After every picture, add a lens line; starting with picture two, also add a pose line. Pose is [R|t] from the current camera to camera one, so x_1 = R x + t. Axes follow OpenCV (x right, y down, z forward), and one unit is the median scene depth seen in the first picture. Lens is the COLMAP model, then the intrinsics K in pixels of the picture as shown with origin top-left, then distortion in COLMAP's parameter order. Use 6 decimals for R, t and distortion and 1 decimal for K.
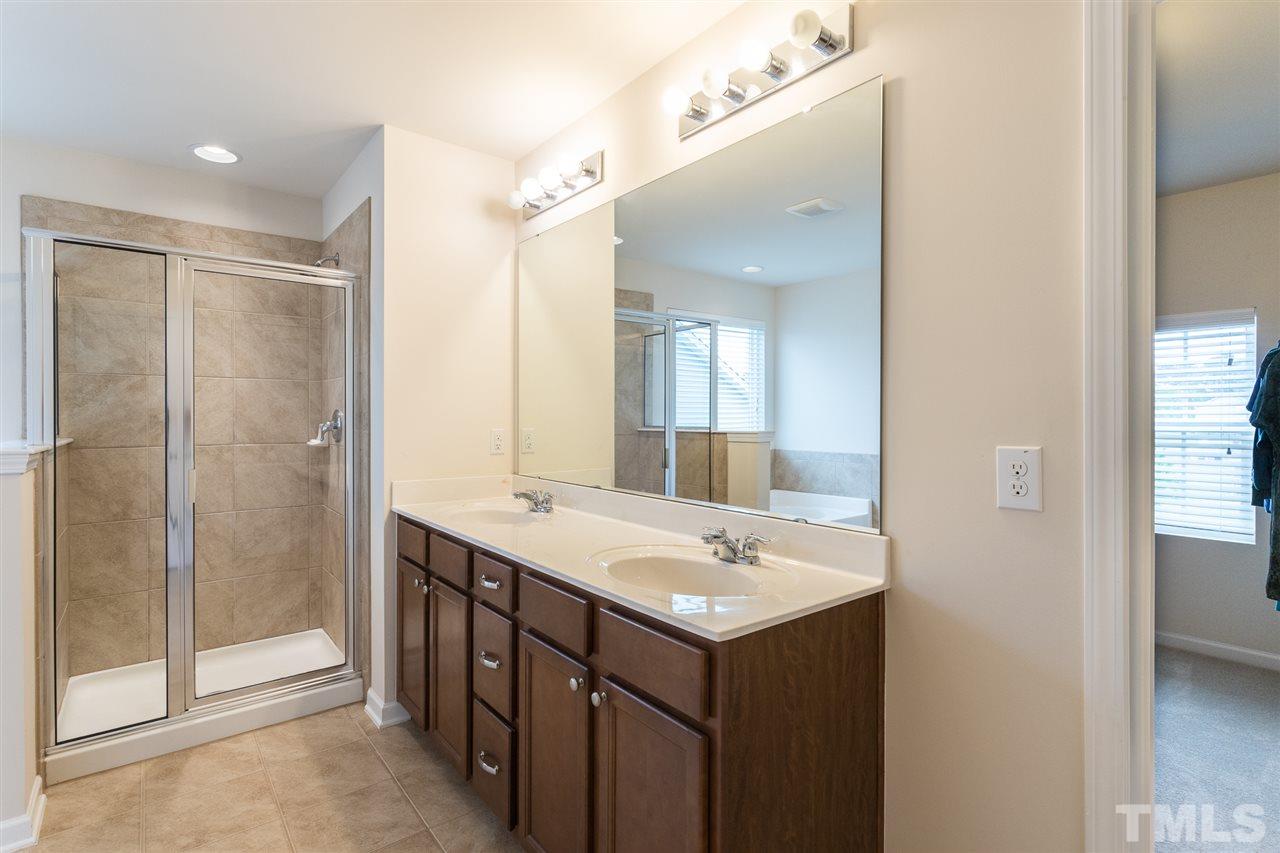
lens RADIAL K [[609.4, 0, 640.0], [0, 609.4, 426.5], [0, 0, 1]] dist [0.002441, 0.000584]
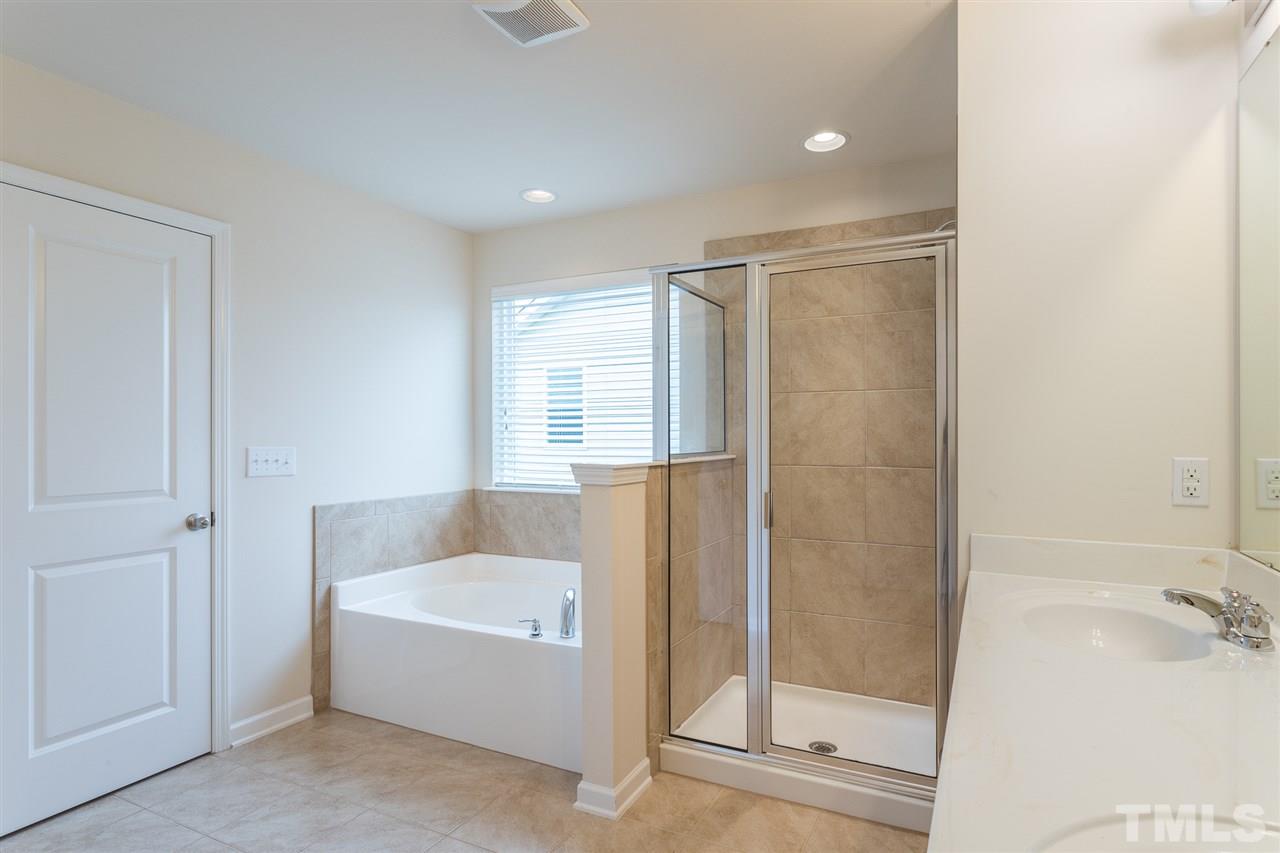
lens RADIAL K [[683.4, 0, 639.6], [0, 683.4, 436.7], [0, 0, 1]] dist [-0.001757, 0.000550]
pose [[0.414860, 0.000796, -0.909885, 0.104342], [-0.011490, 0.999924, -0.004364, -0.005949], [0.909813, 0.012265, 0.414838, 0.341492]]
